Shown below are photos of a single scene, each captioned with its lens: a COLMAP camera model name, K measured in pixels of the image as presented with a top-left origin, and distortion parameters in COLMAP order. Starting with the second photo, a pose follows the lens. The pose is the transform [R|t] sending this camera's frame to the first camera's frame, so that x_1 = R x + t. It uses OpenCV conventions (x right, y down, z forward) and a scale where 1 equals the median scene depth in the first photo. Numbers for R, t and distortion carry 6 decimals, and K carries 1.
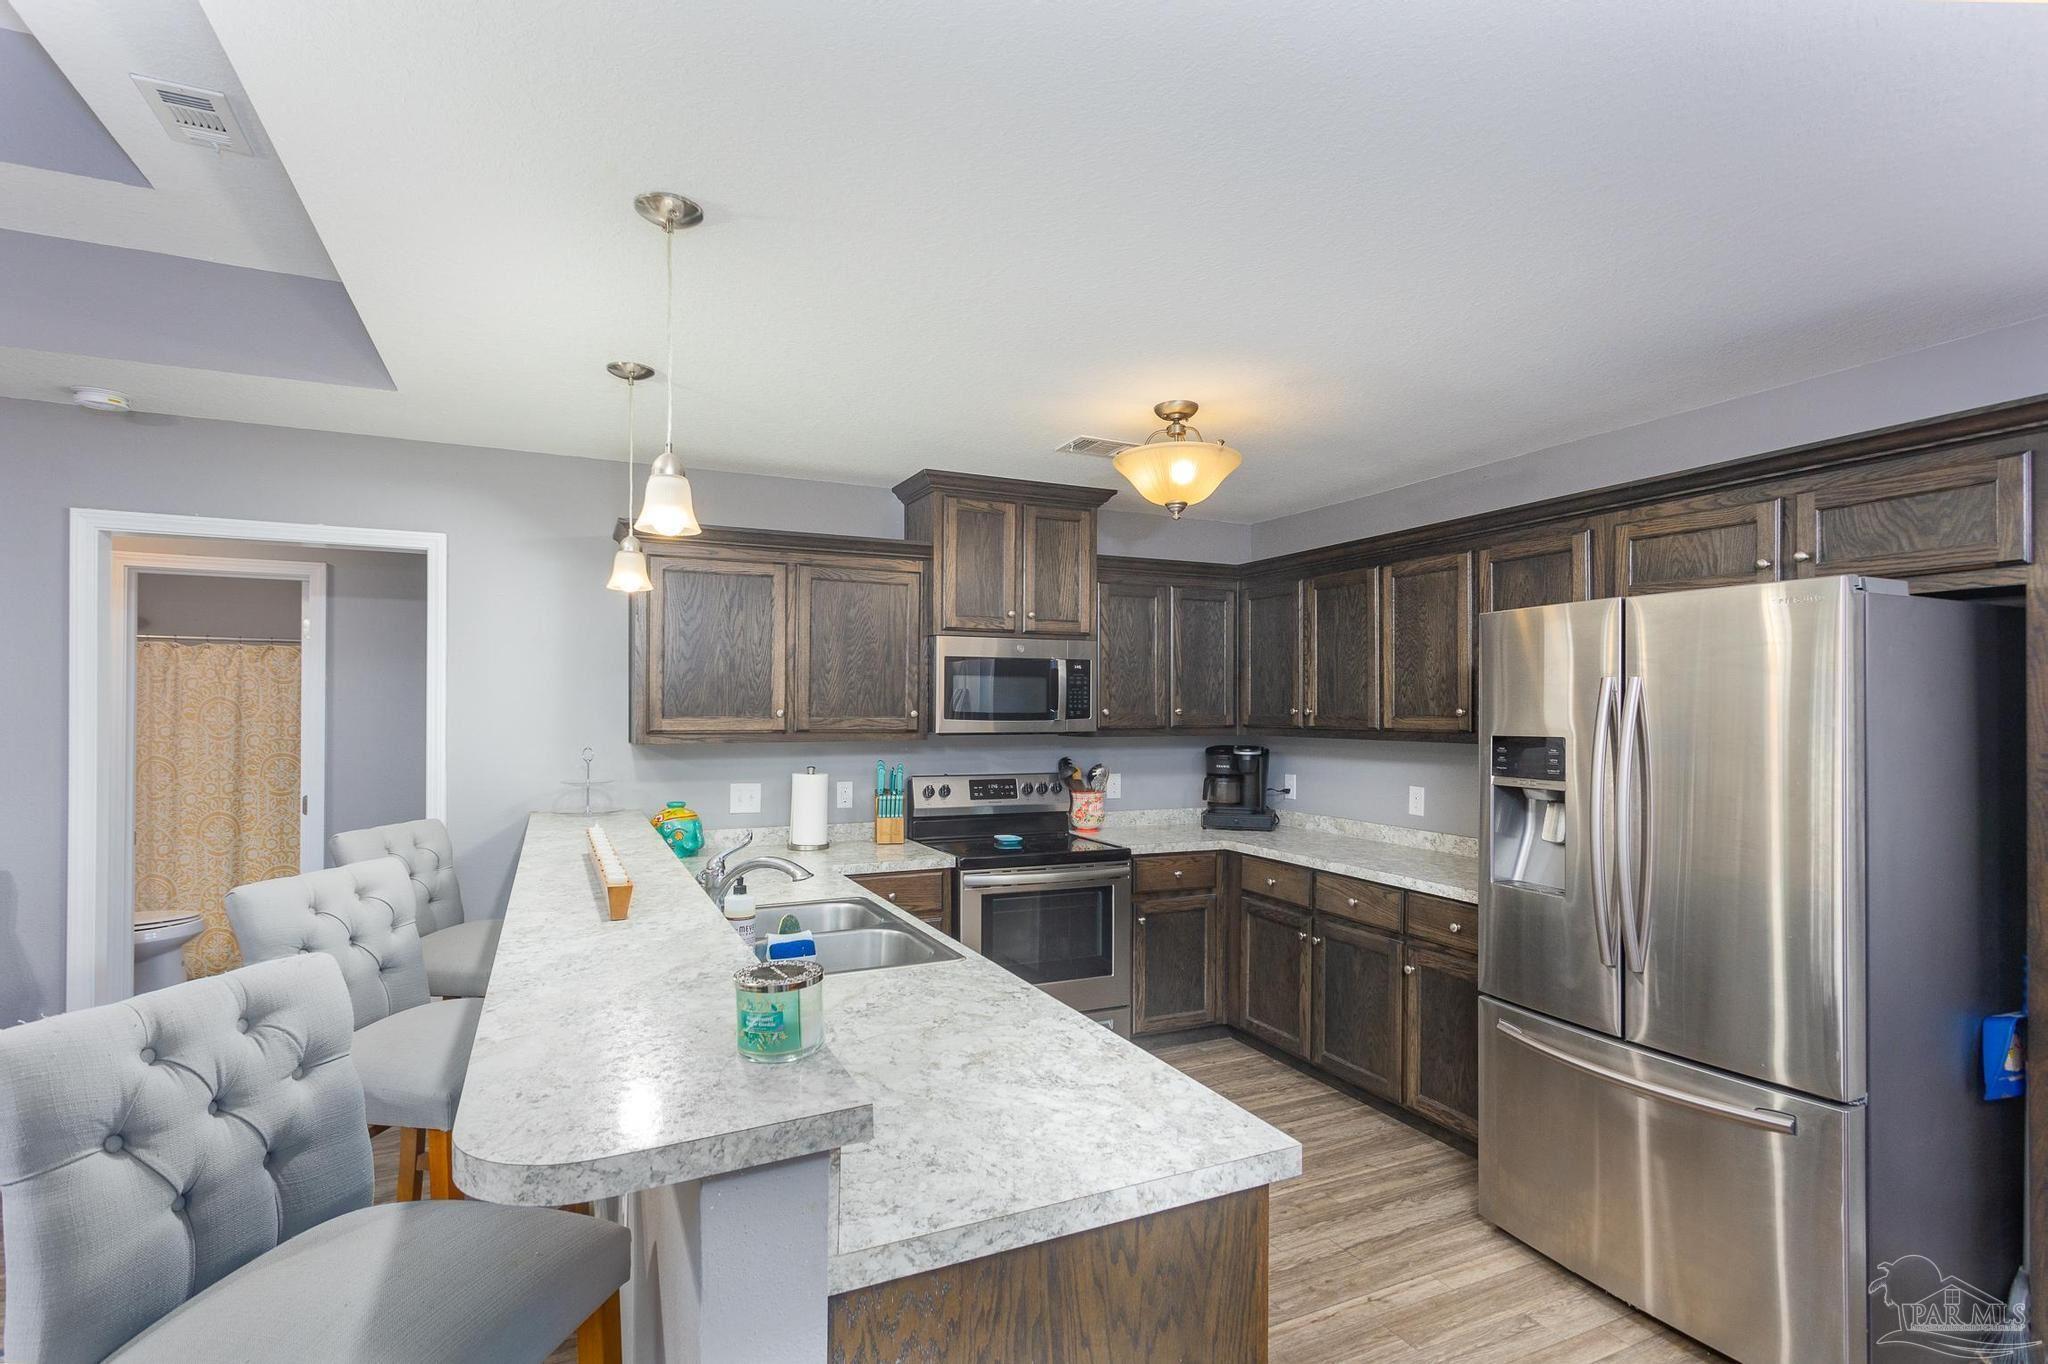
lens RADIAL K [[990.9, 0, 1030.1], [0, 990.9, 707.8], [0, 0, 1]] dist [-0.001949, 0.007113]
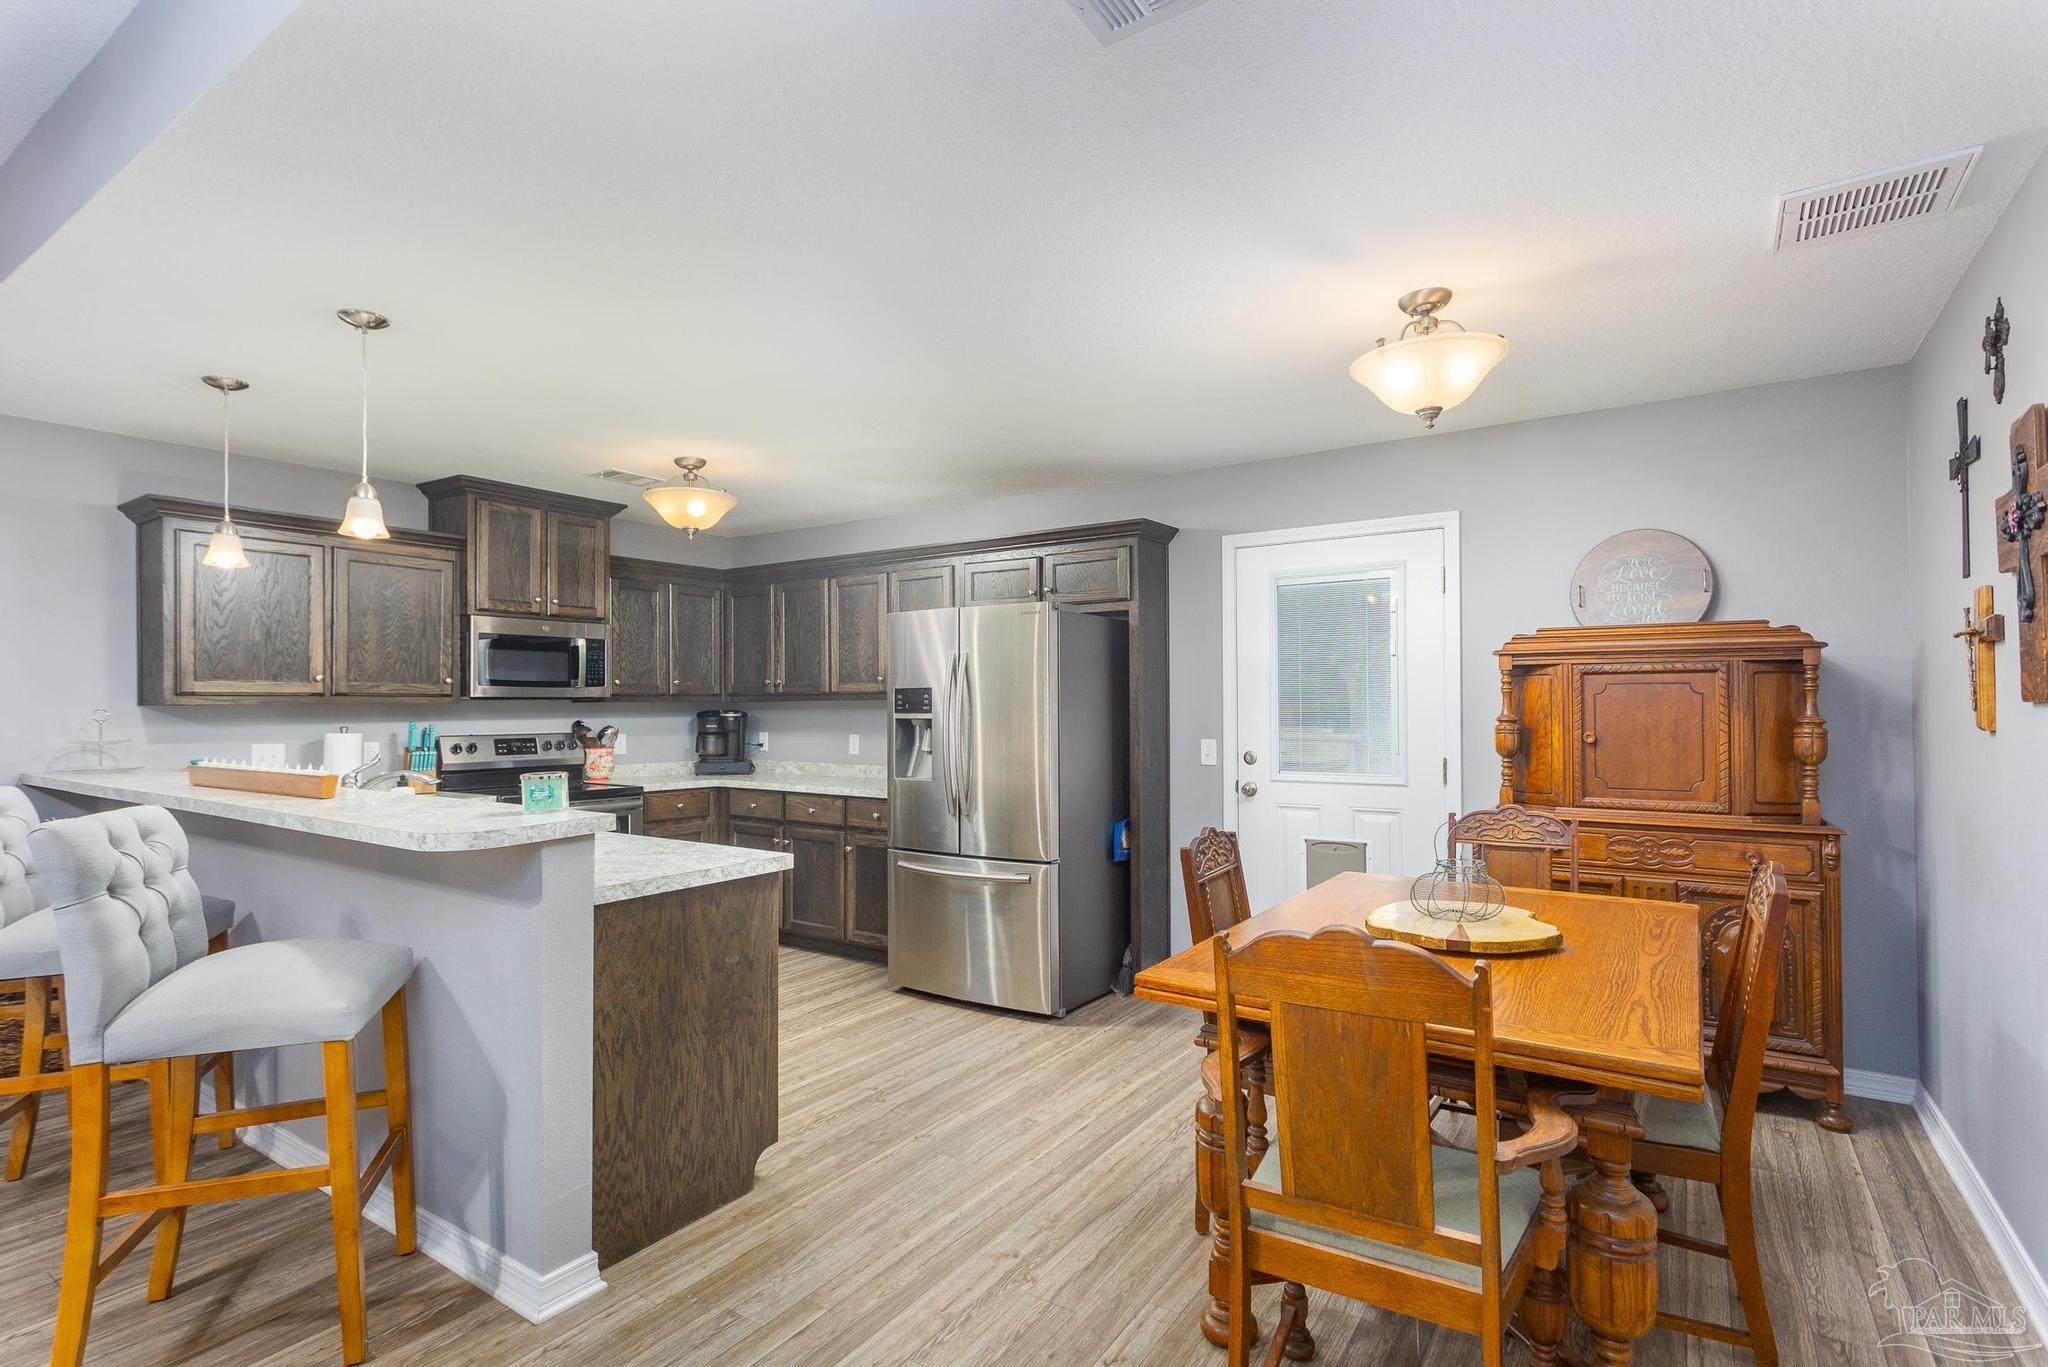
lens RADIAL K [[990.9, 0, 1027.6], [0, 990.9, 692.6], [0, 0, 1]] dist [-0.001949, 0.007113]
pose [[0.860285, -0.000864, 0.509813, -0.131018], [0.006161, 0.999943, -0.008701, 0.036382], [-0.509777, 0.010626, 0.860241, -0.380598]]
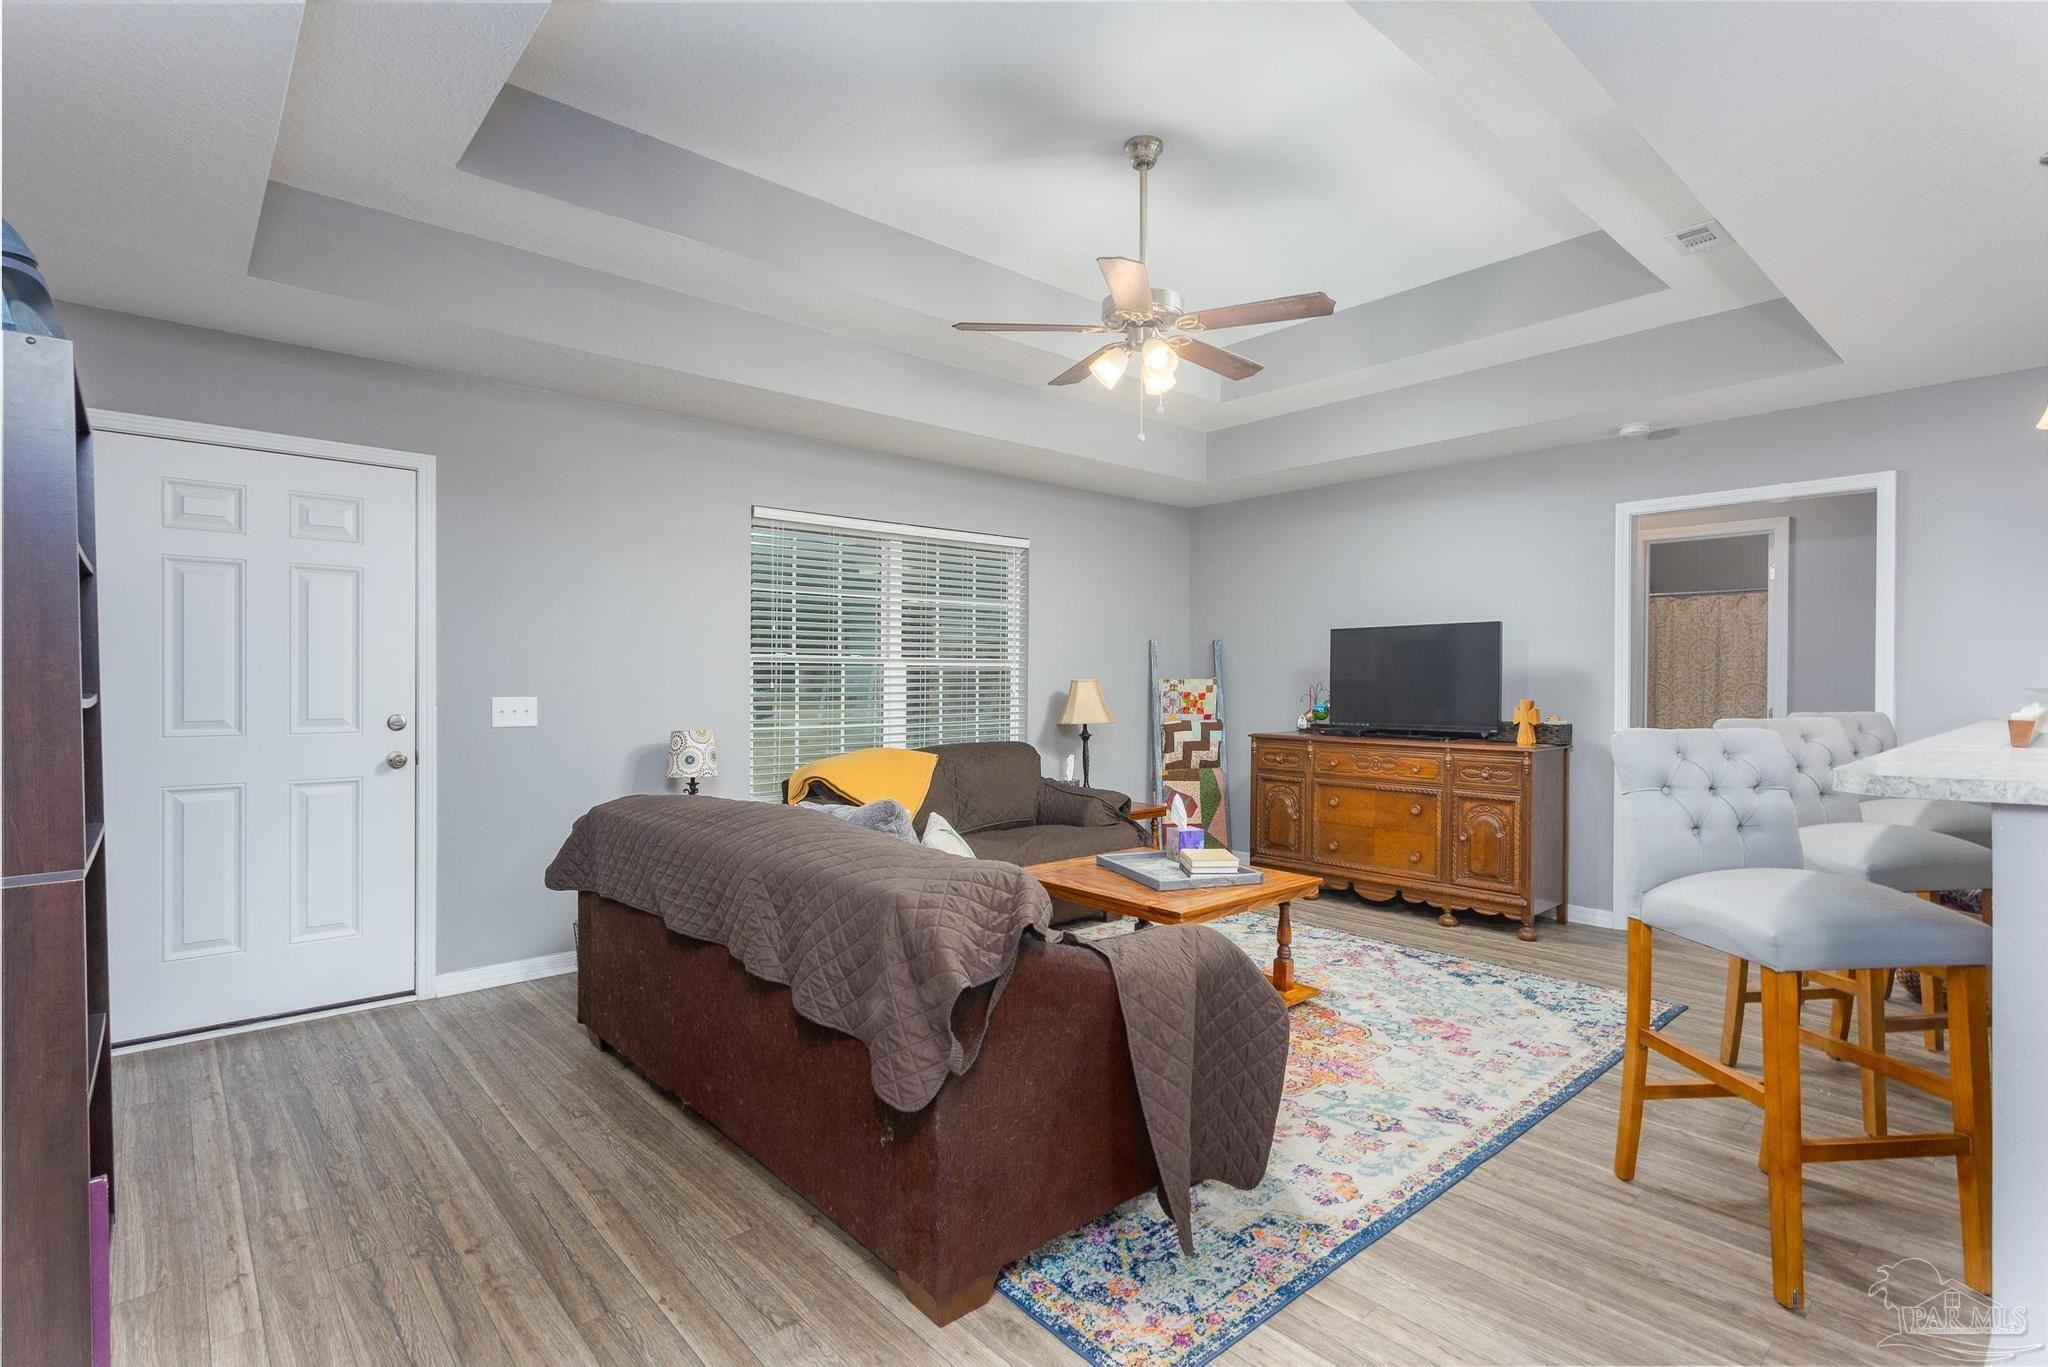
lens RADIAL K [[990.9, 0, 1023.2], [0, 990.9, 685.6], [0, 0, 1]] dist [-0.001949, 0.007113]
pose [[0.285050, 0.005507, -0.958497, 0.208247], [-0.000200, 0.999984, 0.005686, 0.061123], [0.958513, -0.001429, 0.285047, -0.269656]]
